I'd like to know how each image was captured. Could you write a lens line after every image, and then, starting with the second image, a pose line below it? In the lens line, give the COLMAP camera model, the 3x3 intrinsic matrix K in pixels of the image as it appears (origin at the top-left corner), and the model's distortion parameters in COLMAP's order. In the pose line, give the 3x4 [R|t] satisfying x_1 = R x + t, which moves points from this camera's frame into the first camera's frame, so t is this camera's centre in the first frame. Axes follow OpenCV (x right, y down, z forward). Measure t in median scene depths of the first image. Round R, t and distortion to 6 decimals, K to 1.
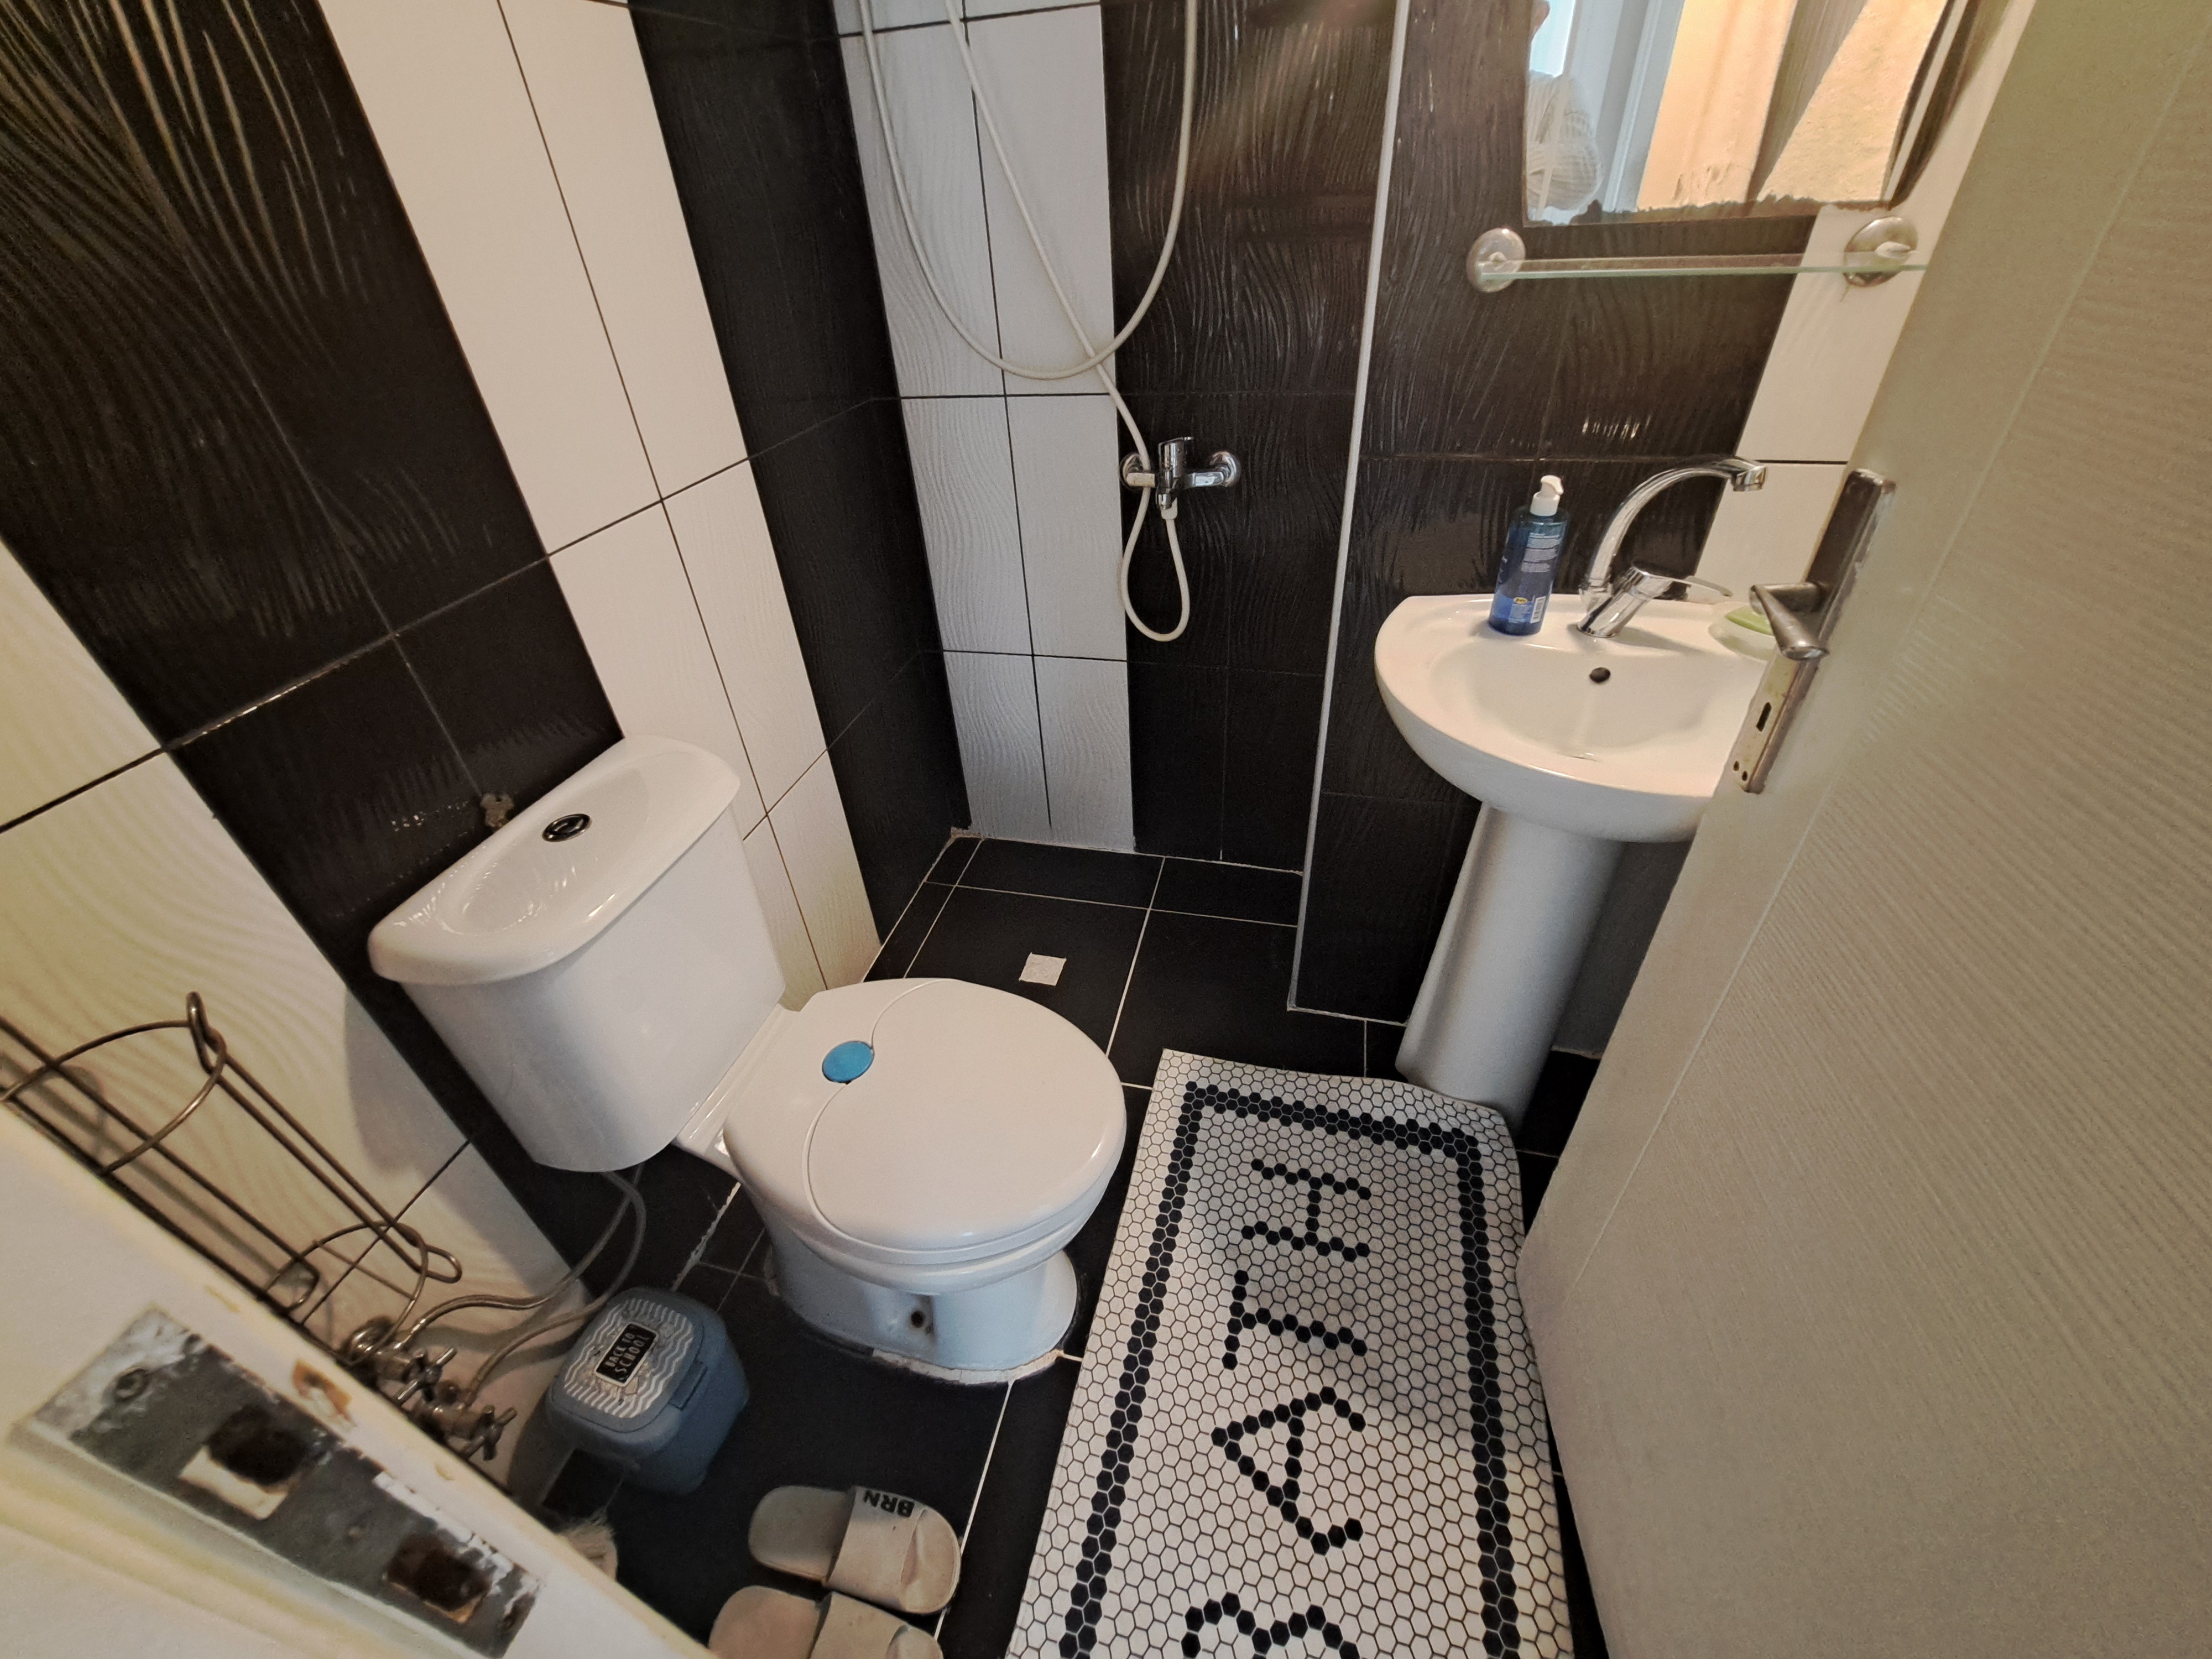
lens RADIAL K [[866.4, 0, 1091.4], [0, 866.4, 828.8], [0, 0, 1]] dist [0.015739, -0.017690]
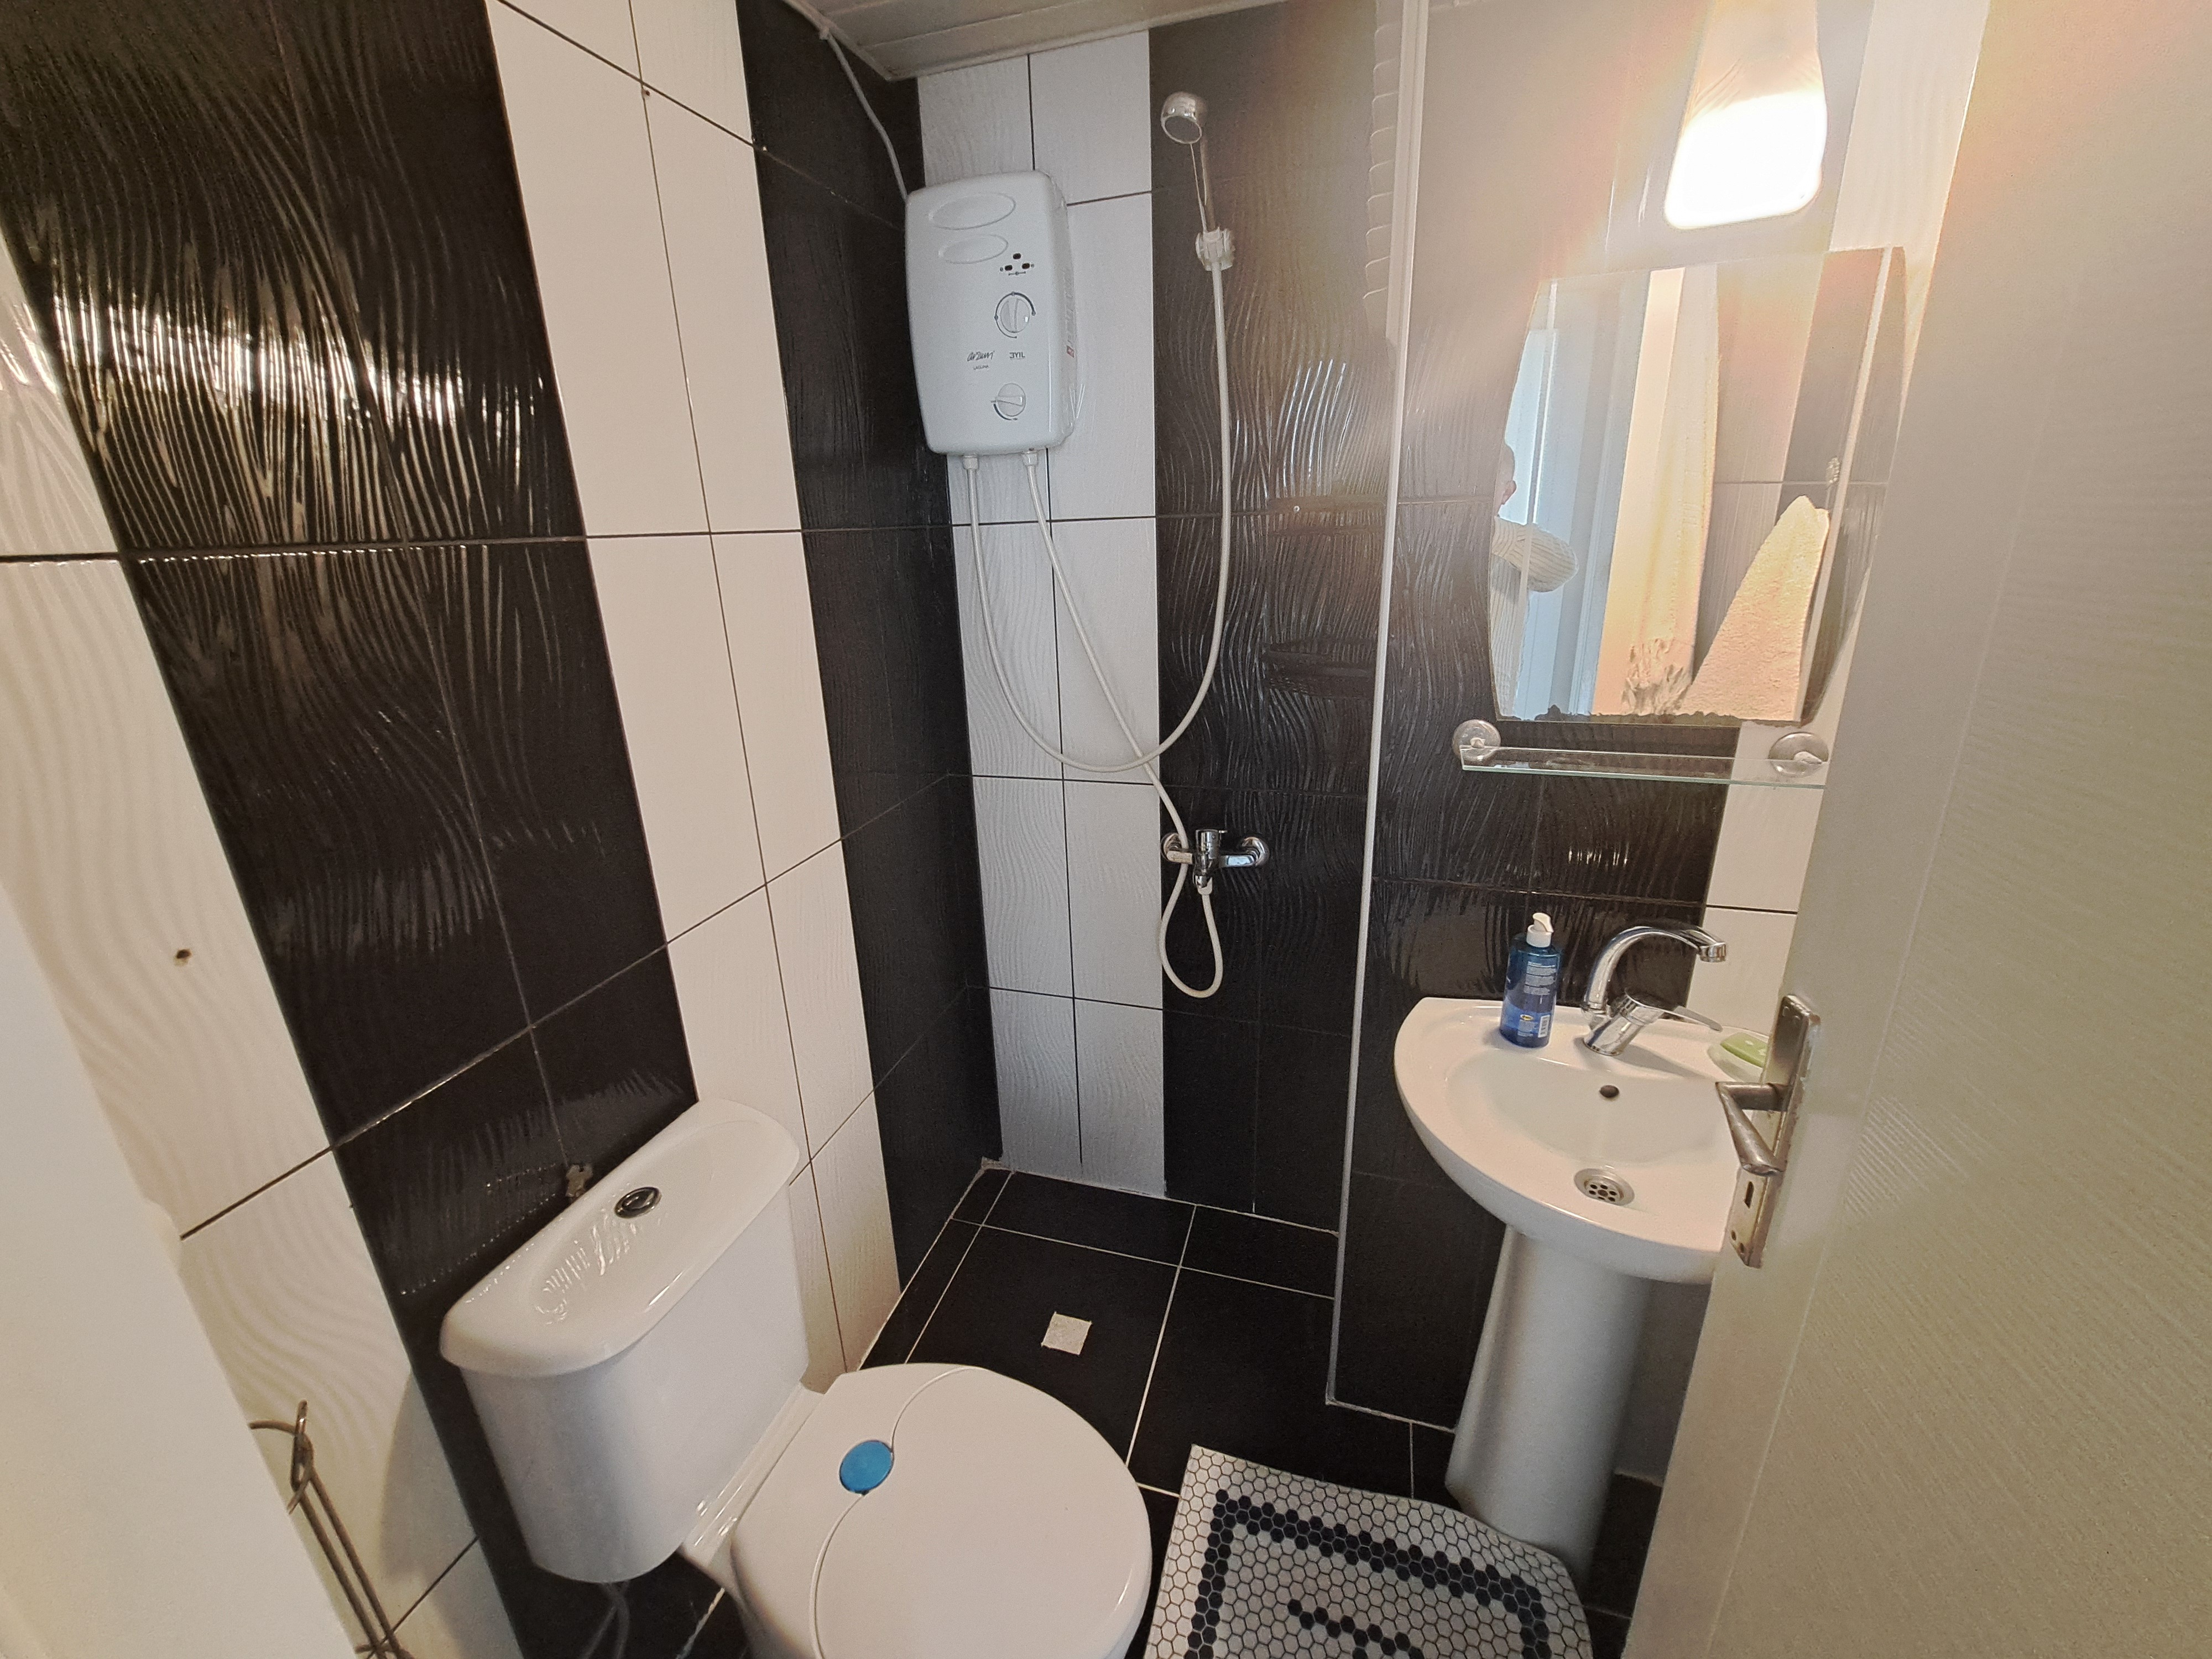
lens RADIAL K [[884.5, 0, 1089.7], [0, 884.5, 816.5], [0, 0, 1]] dist [-0.012037, -0.000381]
pose [[0.998326, 0.037567, -0.043971, -0.011743], [-0.049022, 0.953077, -0.298732, -0.114699], [0.030685, 0.300388, 0.953323, -0.116695]]
